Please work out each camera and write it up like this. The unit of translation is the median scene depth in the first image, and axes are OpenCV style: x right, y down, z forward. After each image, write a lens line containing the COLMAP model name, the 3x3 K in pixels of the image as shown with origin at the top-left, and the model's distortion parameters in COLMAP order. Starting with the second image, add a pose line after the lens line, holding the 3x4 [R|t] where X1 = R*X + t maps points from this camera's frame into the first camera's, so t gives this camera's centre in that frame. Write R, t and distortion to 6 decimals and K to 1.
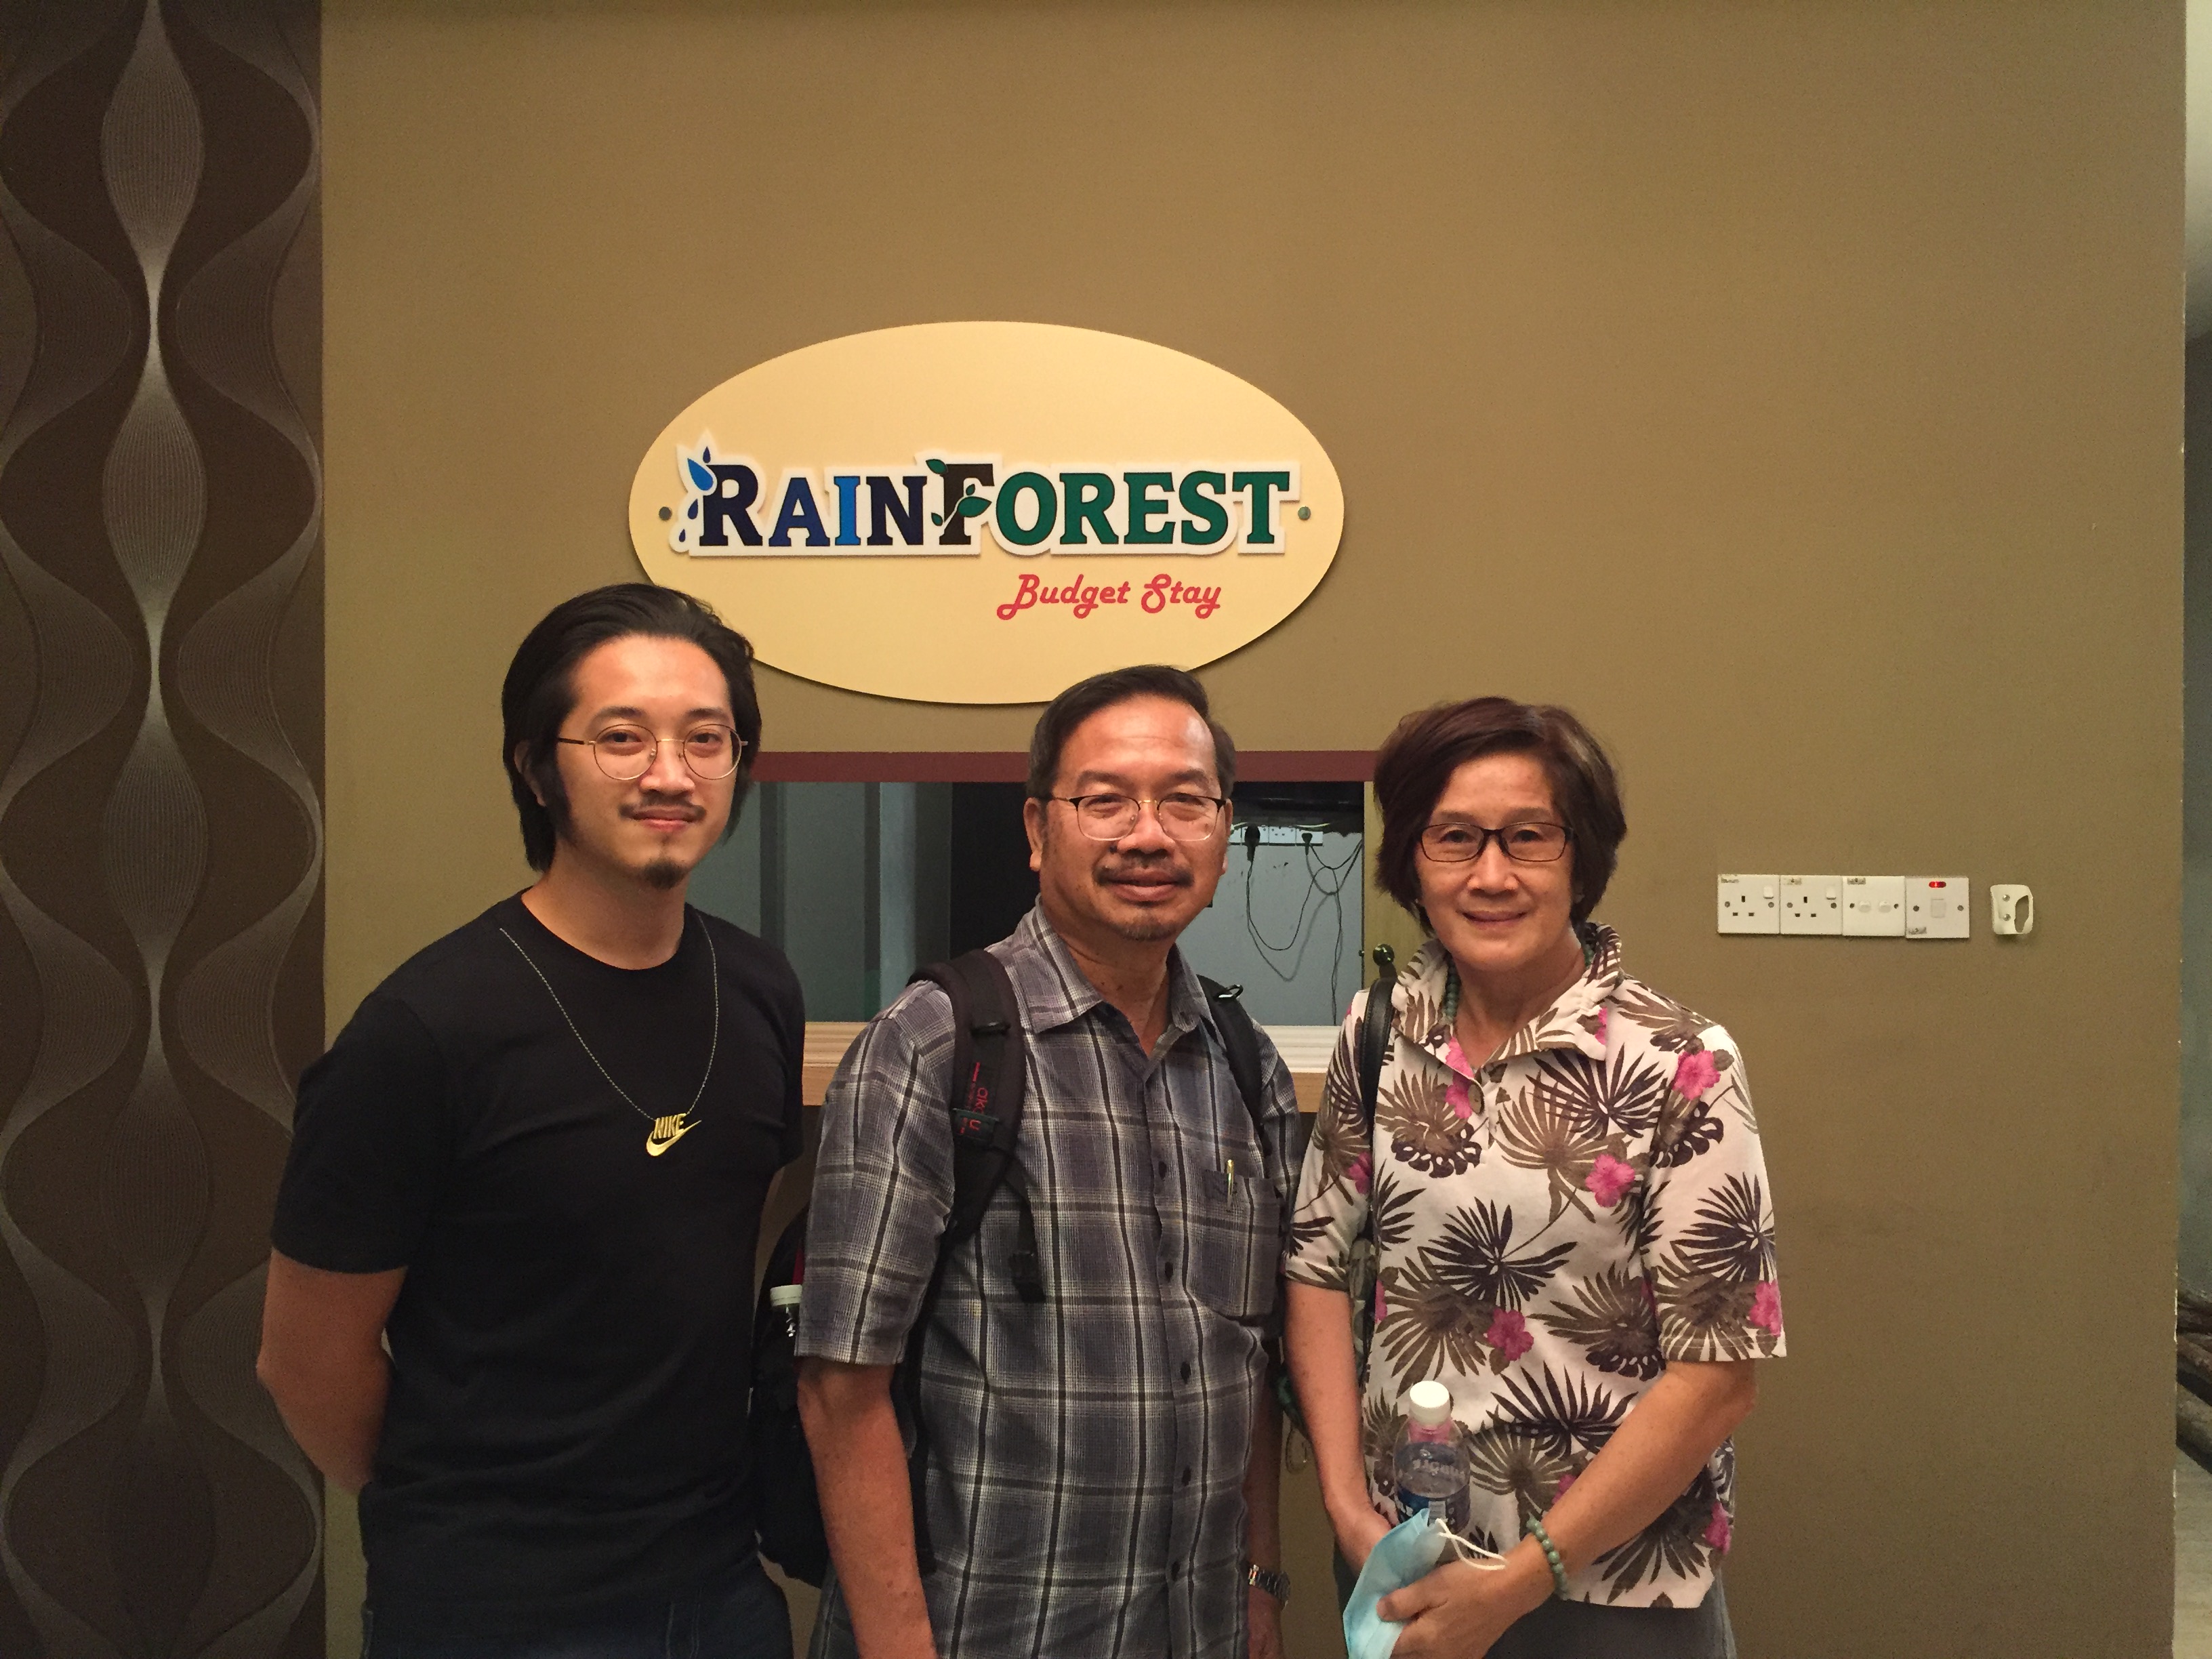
lens RADIAL K [[1918.4, 0, 1107.2], [0, 1918.4, 779.5], [0, 0, 1]] dist [0.086478, -0.115065]
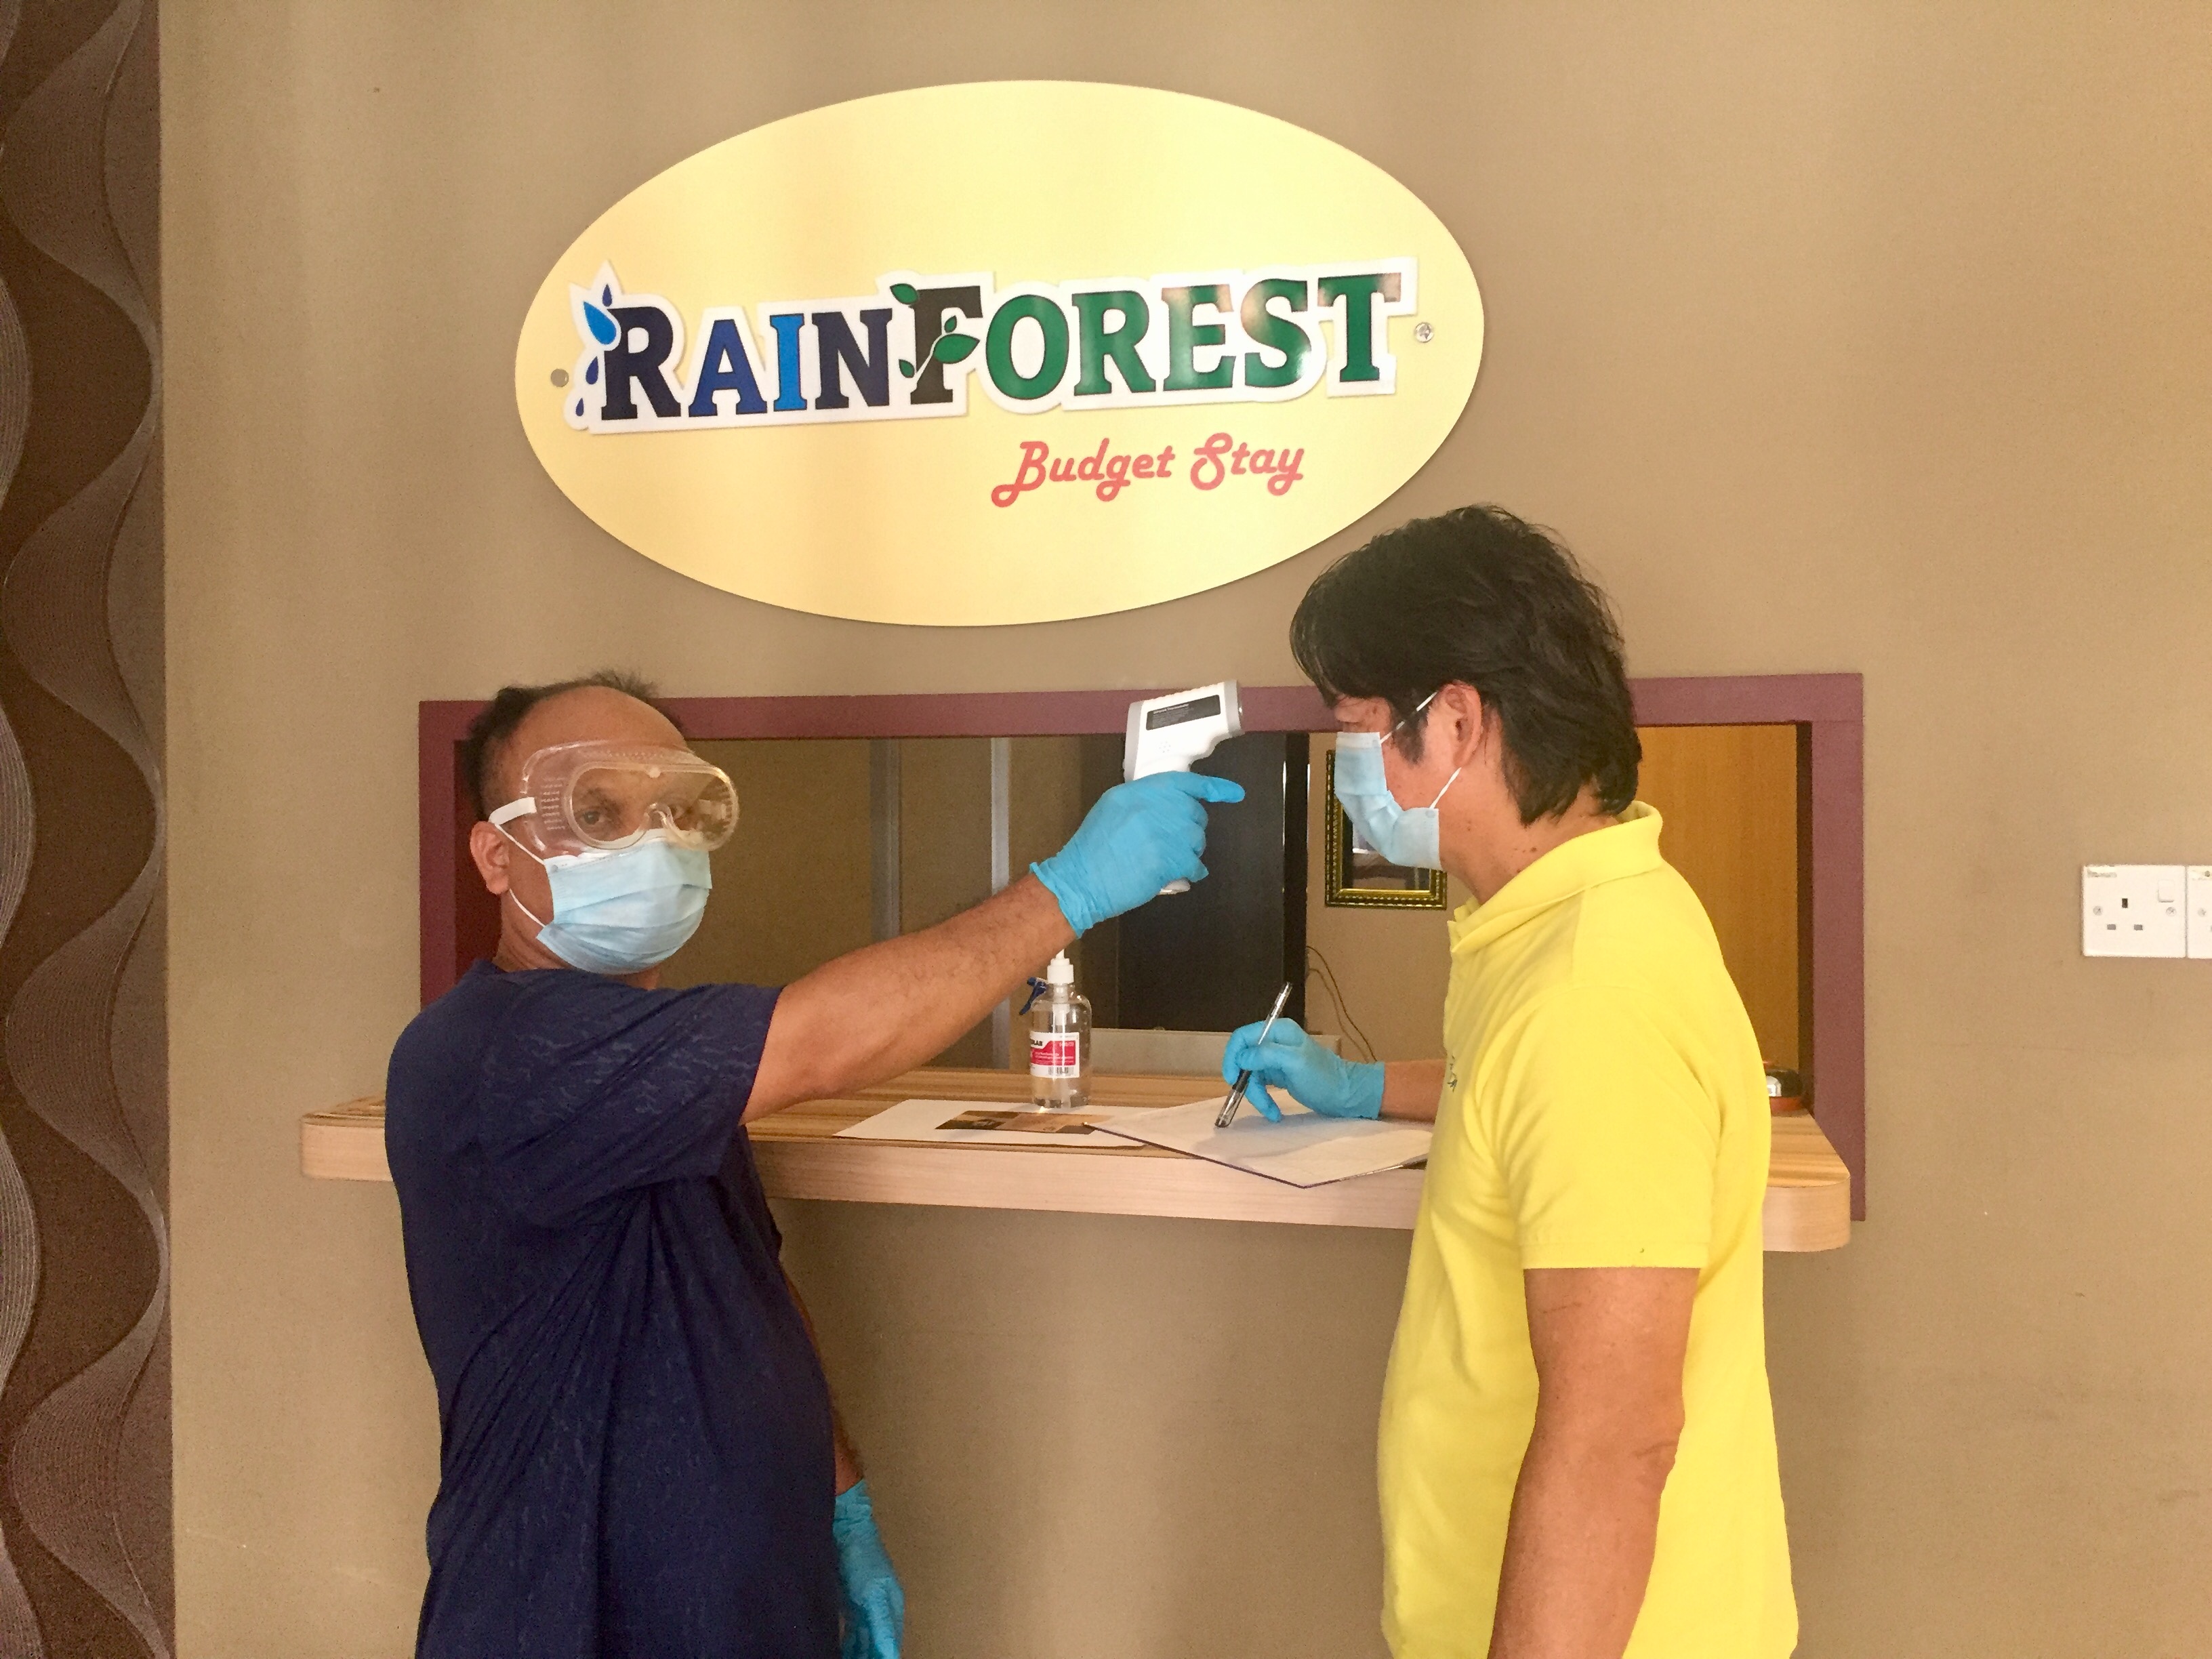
lens RADIAL K [[1918.4, 0, 1129.8], [0, 1918.4, 759.0], [0, 0, 1]] dist [0.086478, -0.115065]
pose [[0.986322, -0.009426, -0.164563, 0.109978], [0.007930, 0.999921, -0.009743, 0.017527], [0.164642, 0.008305, 0.986318, 0.308346]]
